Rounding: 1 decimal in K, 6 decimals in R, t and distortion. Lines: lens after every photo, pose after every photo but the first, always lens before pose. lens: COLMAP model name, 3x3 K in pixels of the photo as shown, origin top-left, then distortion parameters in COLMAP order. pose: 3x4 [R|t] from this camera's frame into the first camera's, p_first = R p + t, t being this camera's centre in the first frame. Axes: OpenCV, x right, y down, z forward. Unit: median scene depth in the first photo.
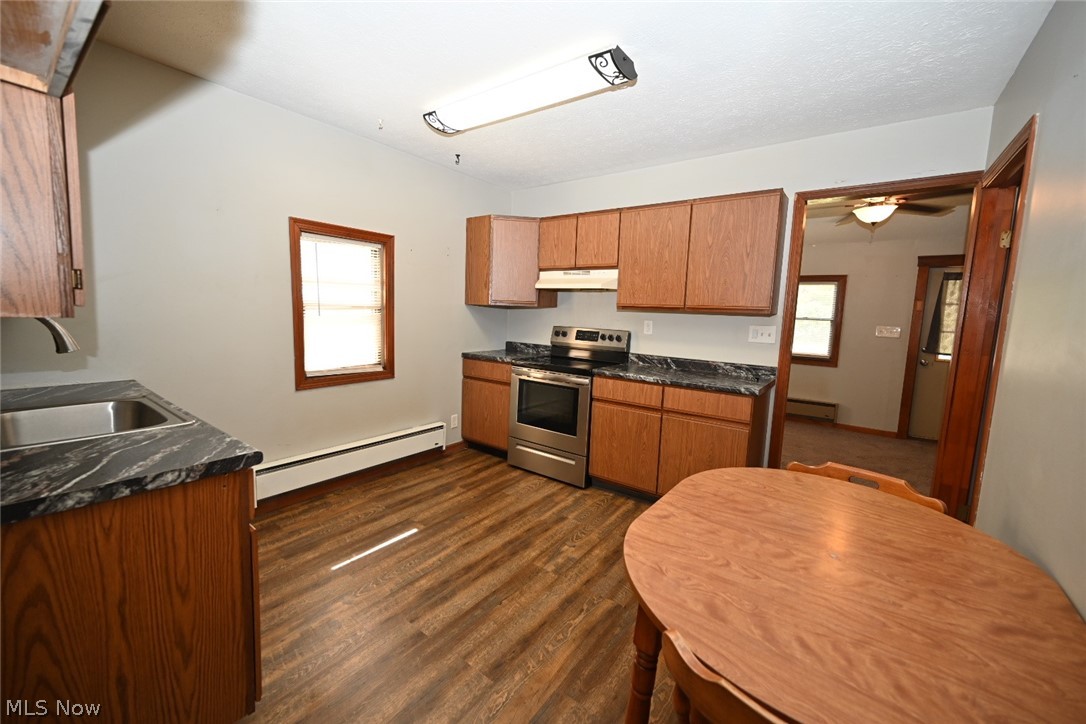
lens RADIAL K [[427.2, 0, 539.9], [0, 427.2, 357.7], [0, 0, 1]] dist [0.001100, -0.000672]
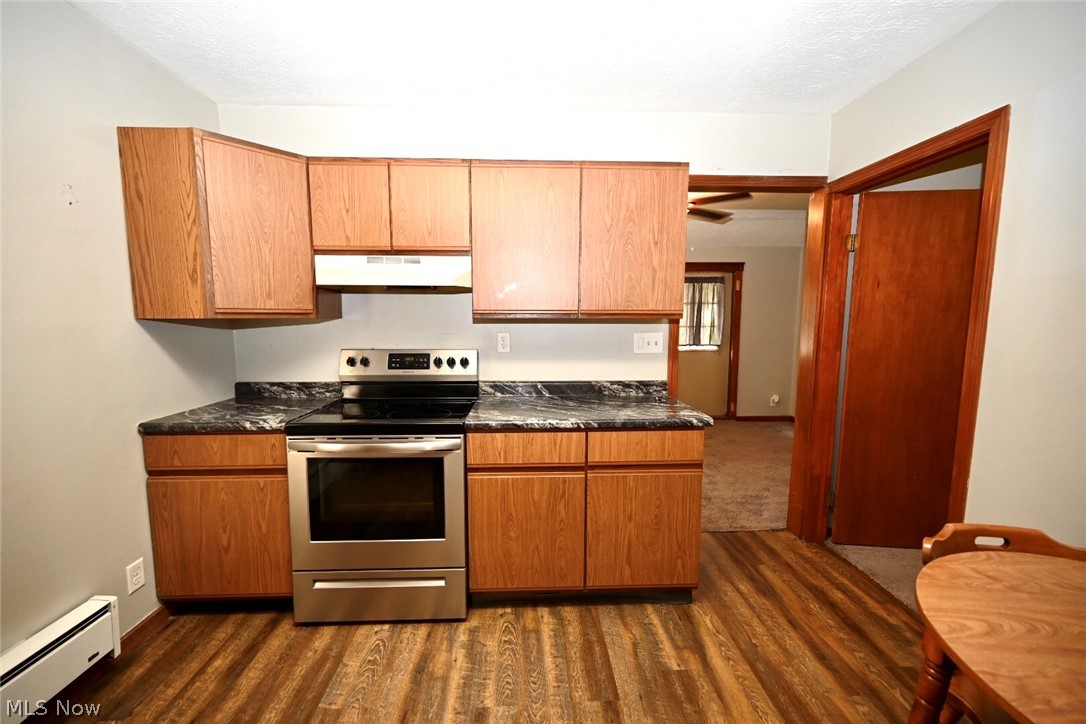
lens RADIAL K [[427.2, 0, 541.4], [0, 427.2, 361.7], [0, 0, 1]] dist [0.001100, -0.000672]
pose [[0.779091, -0.098909, 0.619059, -0.151339], [0.096788, 0.994613, 0.037104, -0.065838], [-0.619394, 0.031010, 0.784468, 0.454198]]
